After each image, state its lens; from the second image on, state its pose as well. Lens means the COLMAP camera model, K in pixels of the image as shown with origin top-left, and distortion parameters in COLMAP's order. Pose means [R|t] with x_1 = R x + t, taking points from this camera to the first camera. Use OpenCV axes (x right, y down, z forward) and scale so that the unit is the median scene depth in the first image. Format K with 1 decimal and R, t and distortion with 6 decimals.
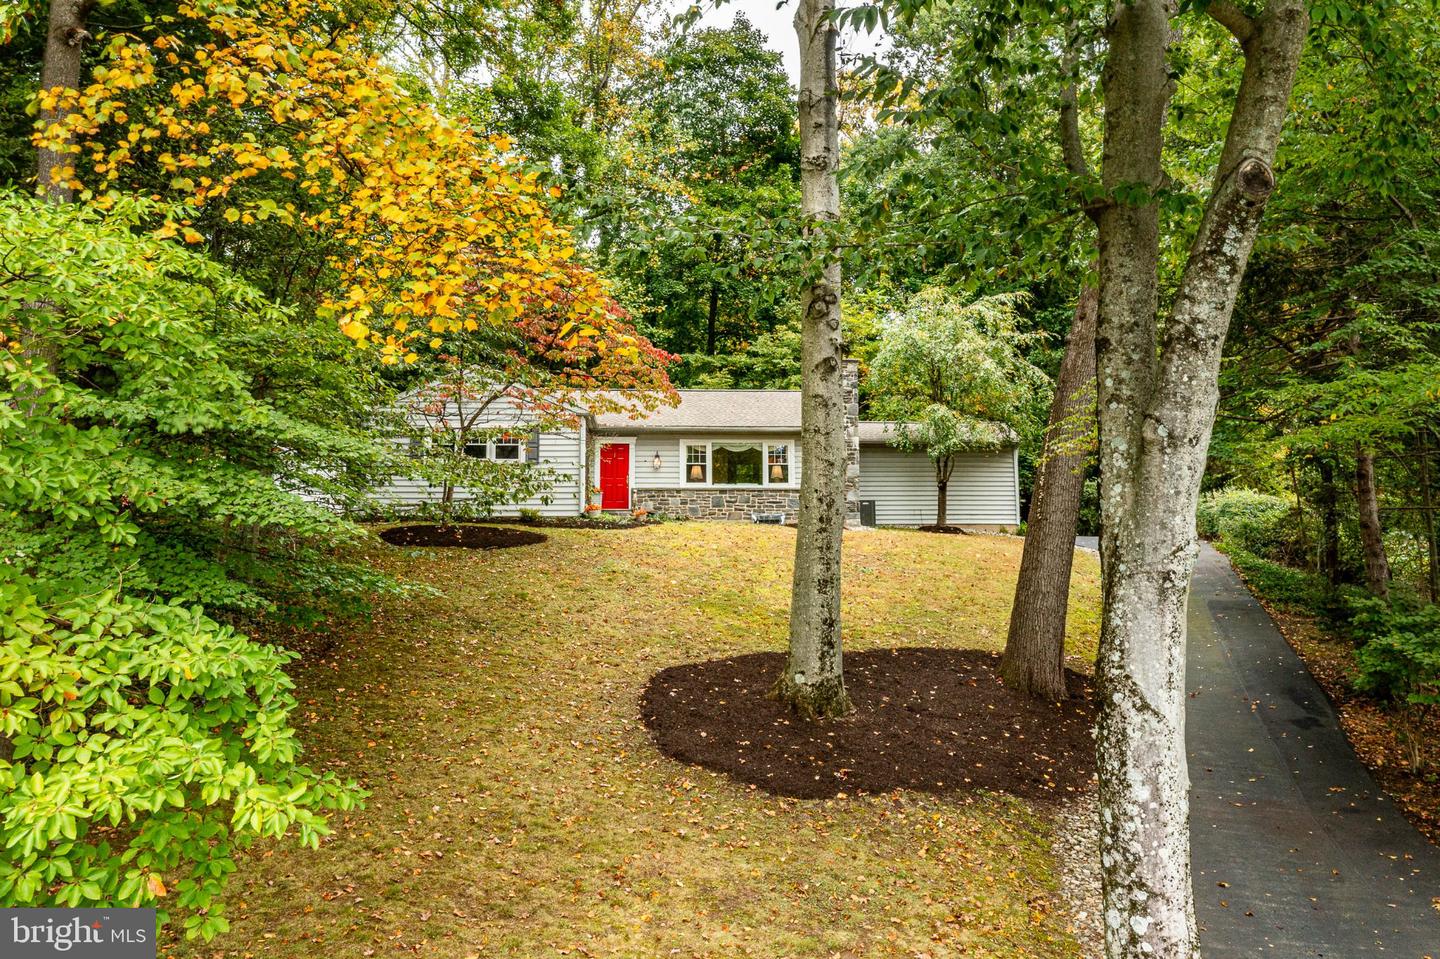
lens RADIAL K [[1157.3, 0, 720.4], [0, 1157.3, 480.0], [0, 0, 1]] dist [0.000168, 0.000331]
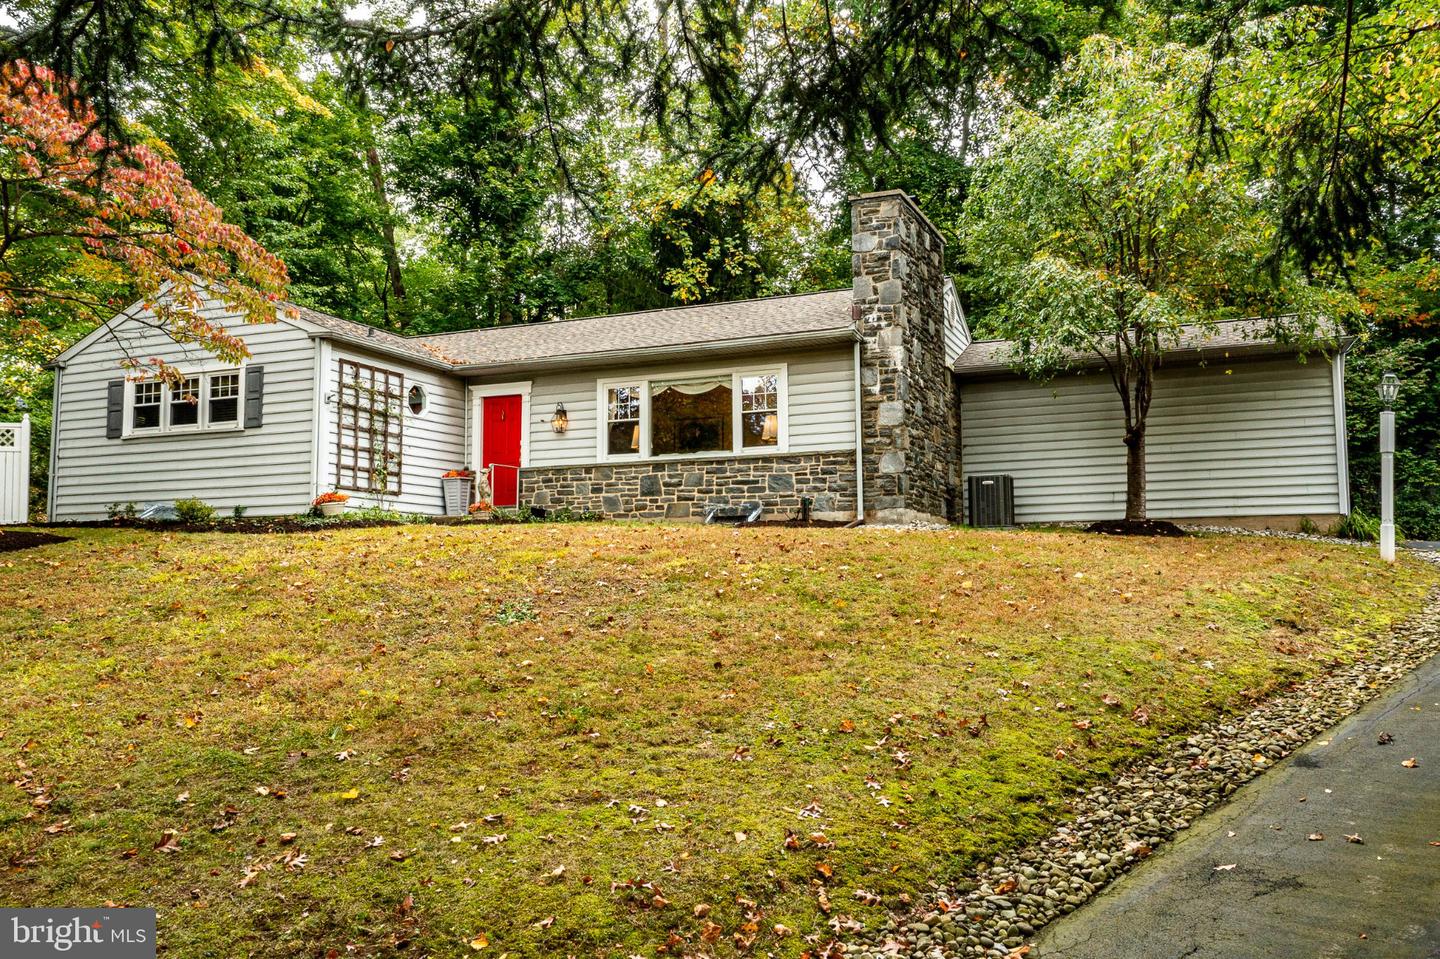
lens RADIAL K [[1157.3, 0, 719.6], [0, 1157.3, 478.0], [0, 0, 1]] dist [0.000168, 0.000331]
pose [[0.879075, -0.046068, -0.474451, 0.286837], [0.032166, 0.998783, -0.037381, 0.036742], [0.475596, 0.017600, 0.879488, 0.526931]]
